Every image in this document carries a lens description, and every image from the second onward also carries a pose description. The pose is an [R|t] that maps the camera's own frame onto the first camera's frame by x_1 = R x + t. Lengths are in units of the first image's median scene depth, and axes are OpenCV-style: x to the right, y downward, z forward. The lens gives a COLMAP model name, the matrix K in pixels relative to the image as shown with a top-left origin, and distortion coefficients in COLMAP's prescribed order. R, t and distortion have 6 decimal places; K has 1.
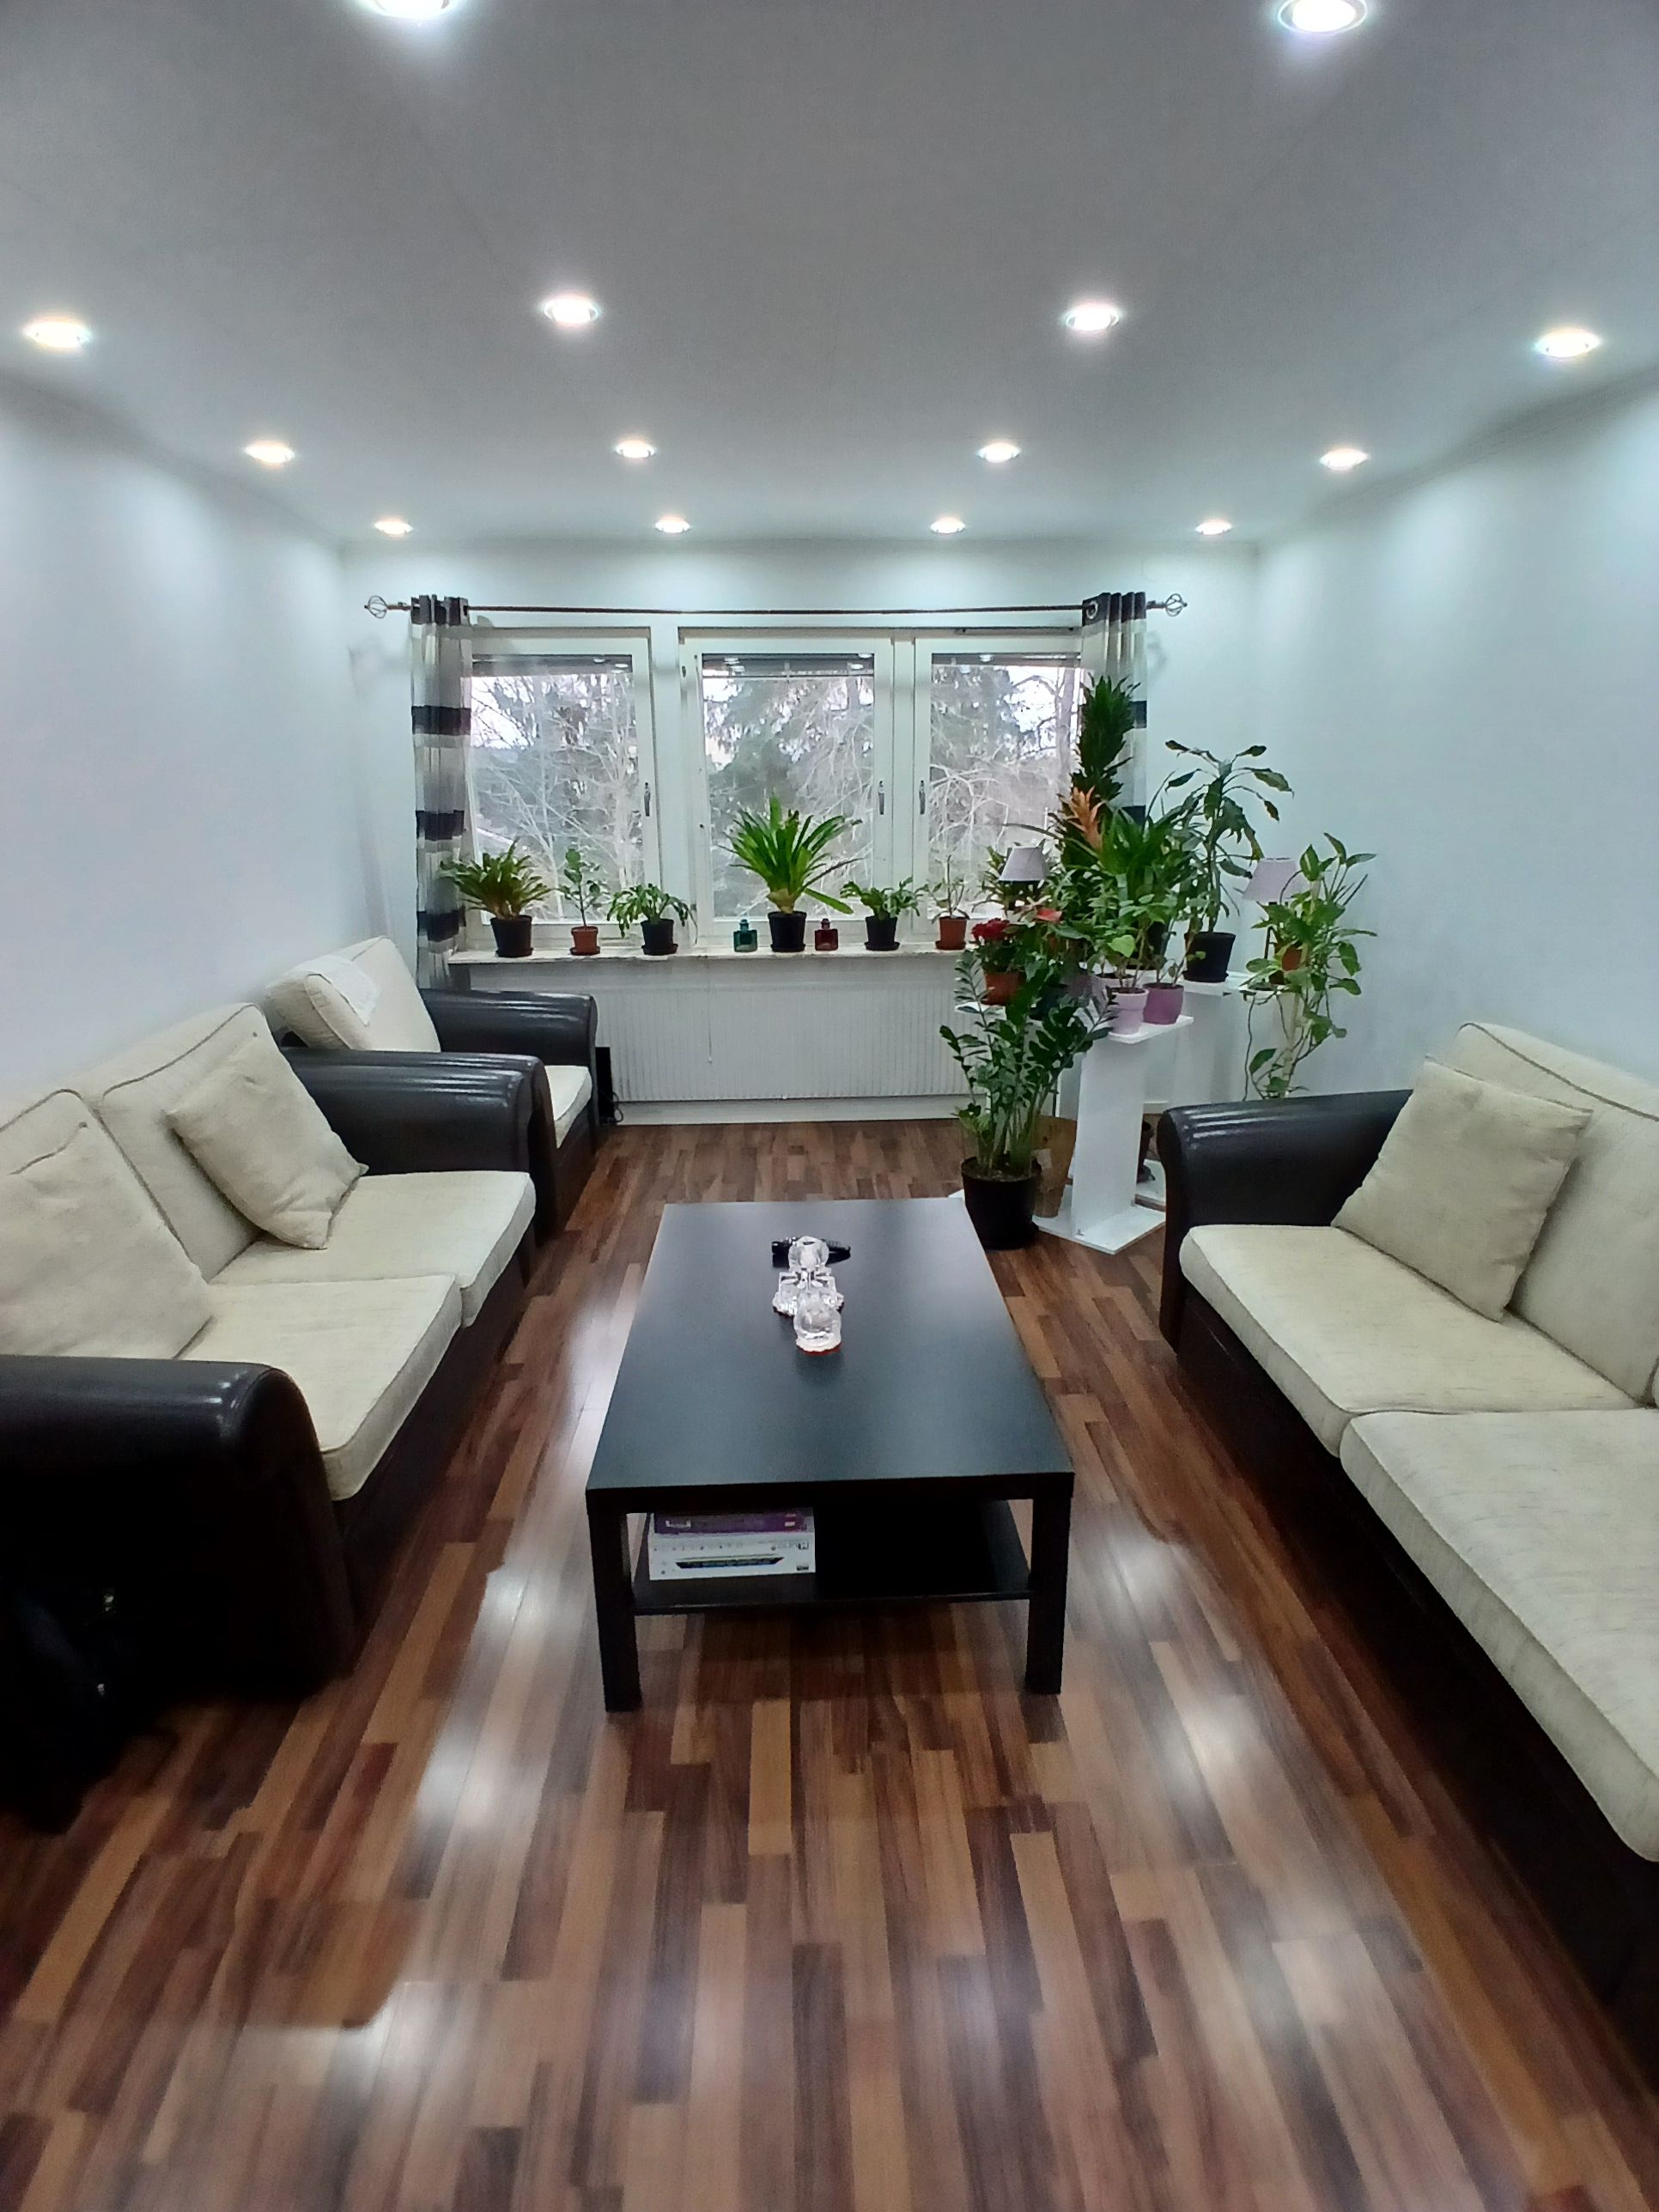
lens RADIAL K [[1091.1, 0, 838.5], [0, 1091.1, 1111.9], [0, 0, 1]] dist [0.013856, -0.051657]
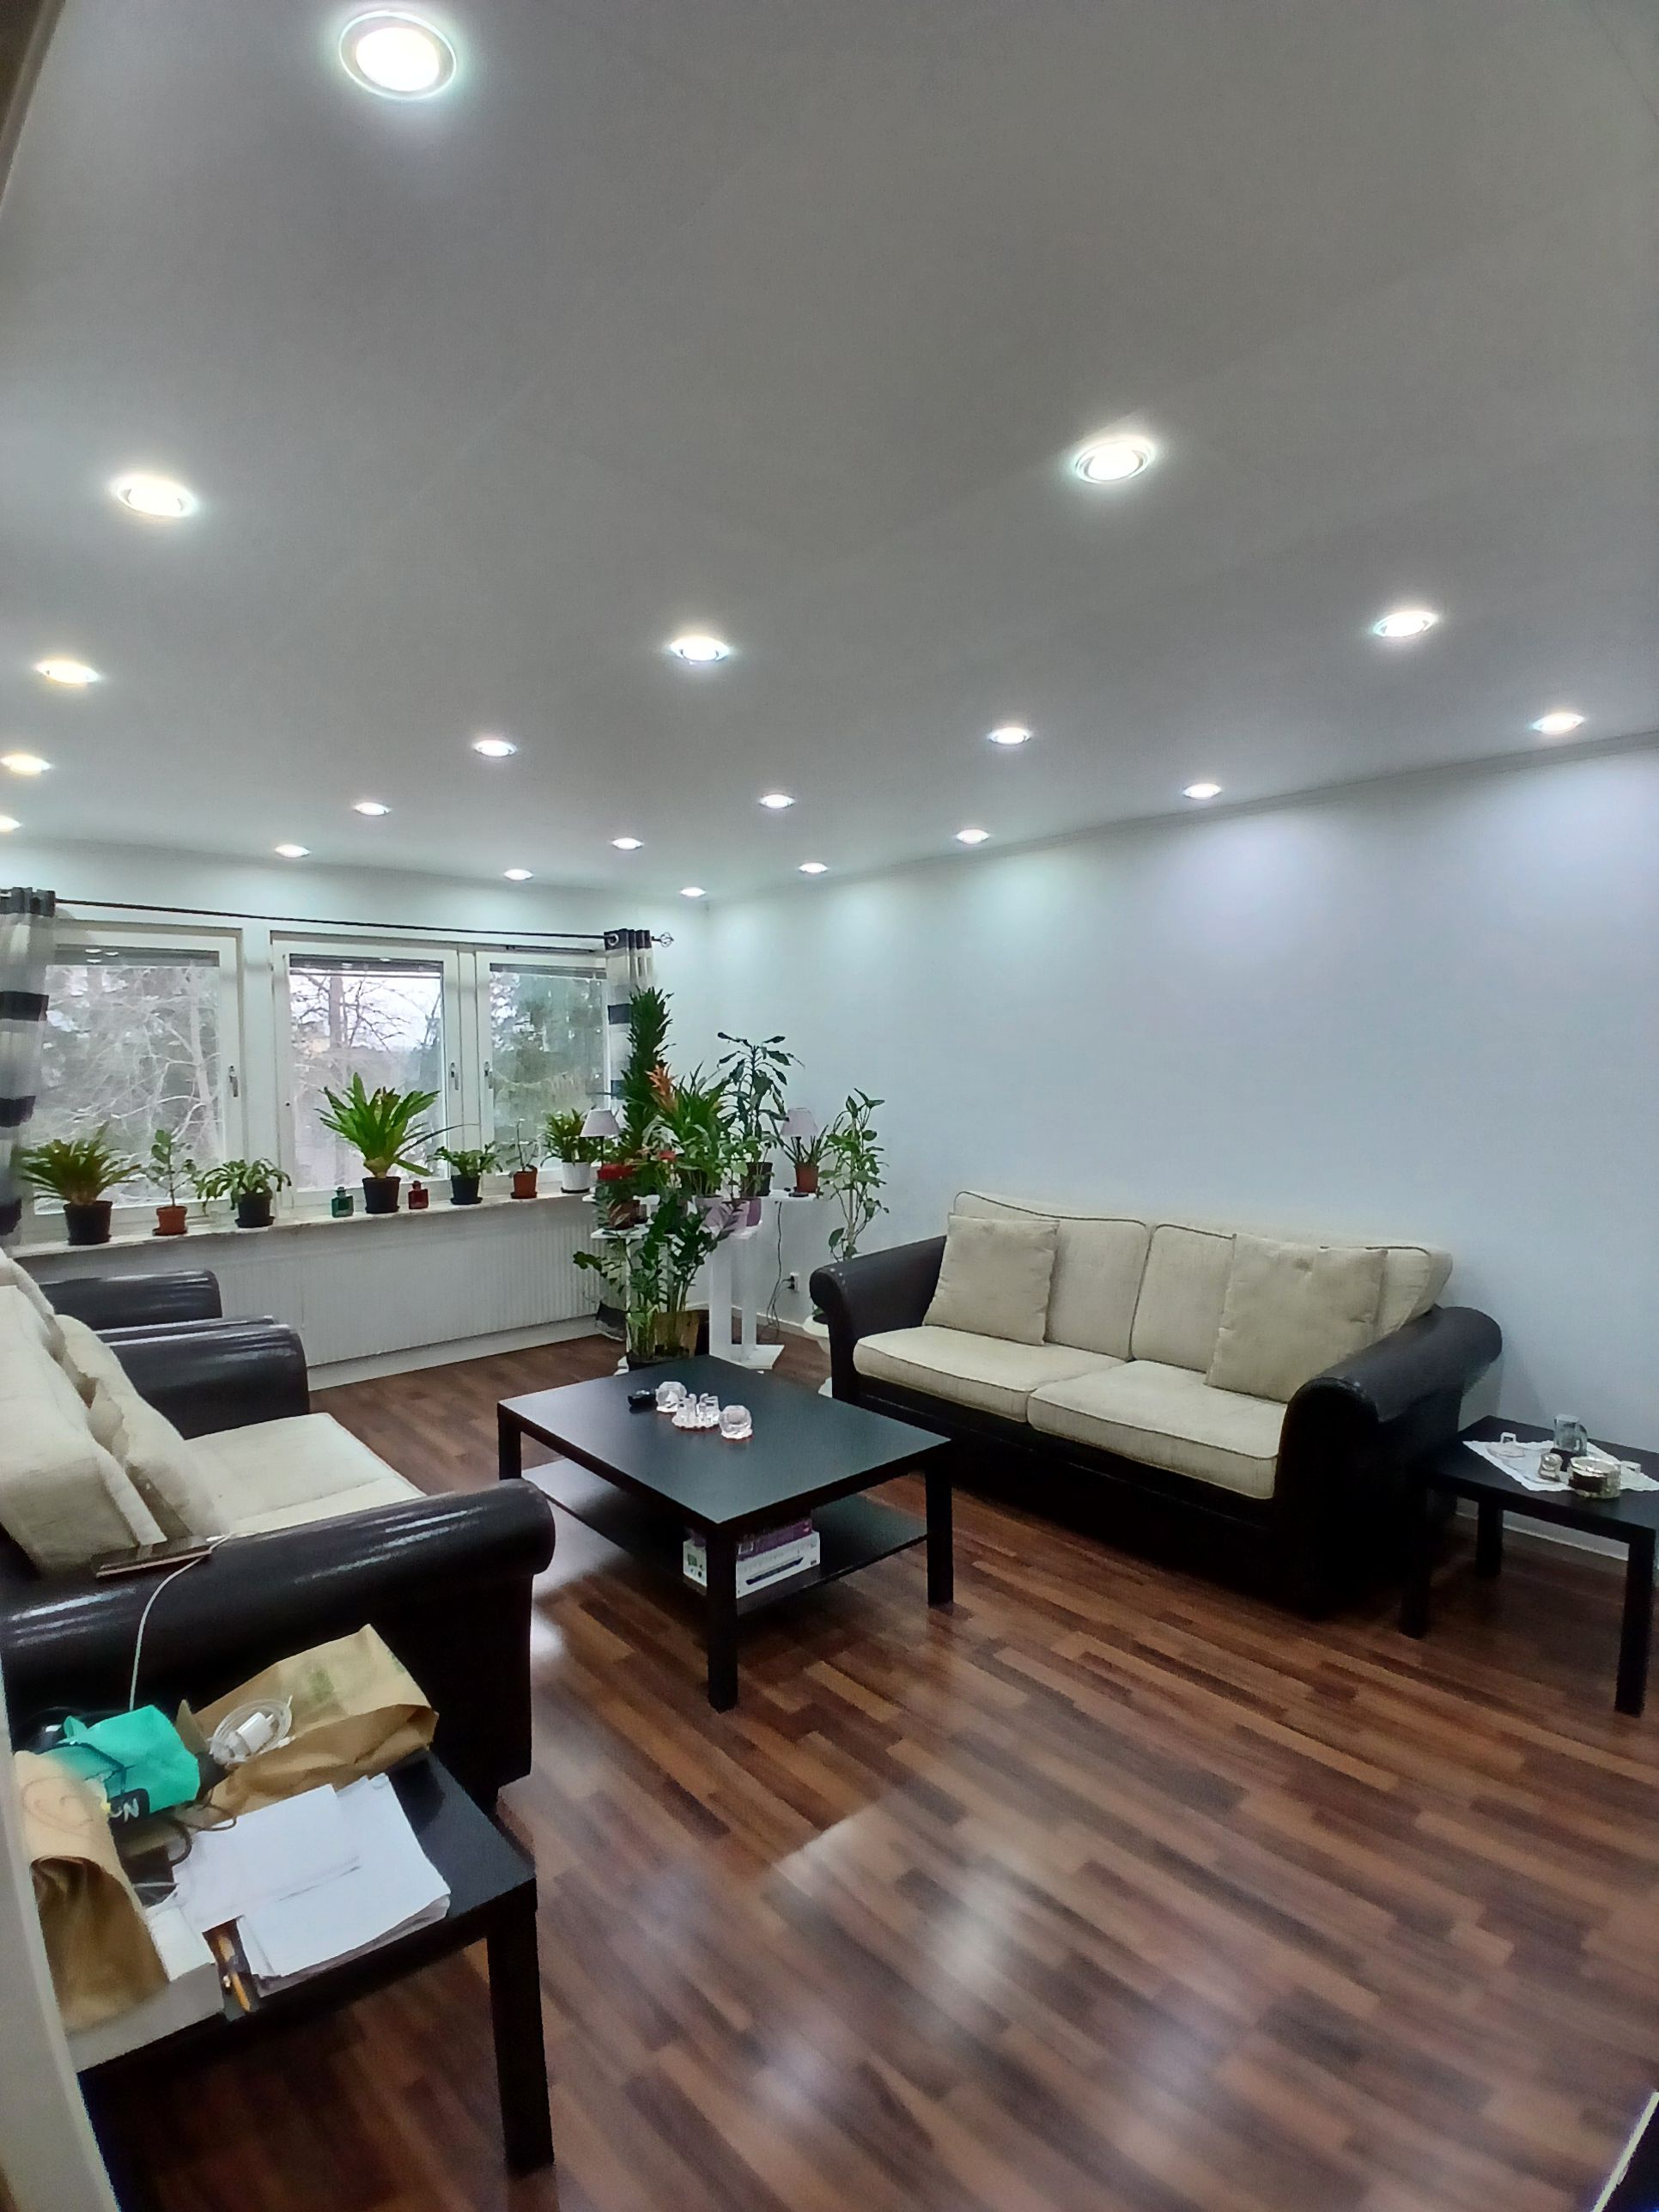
lens RADIAL K [[1091.1, 0, 838.5], [0, 1091.1, 1111.9], [0, 0, 1]] dist [0.013856, -0.051657]
pose [[0.780996, -0.035914, 0.623503, -0.386834], [0.192152, 0.963736, -0.185176, 0.047100], [-0.594242, 0.264429, 0.759575, -0.130276]]
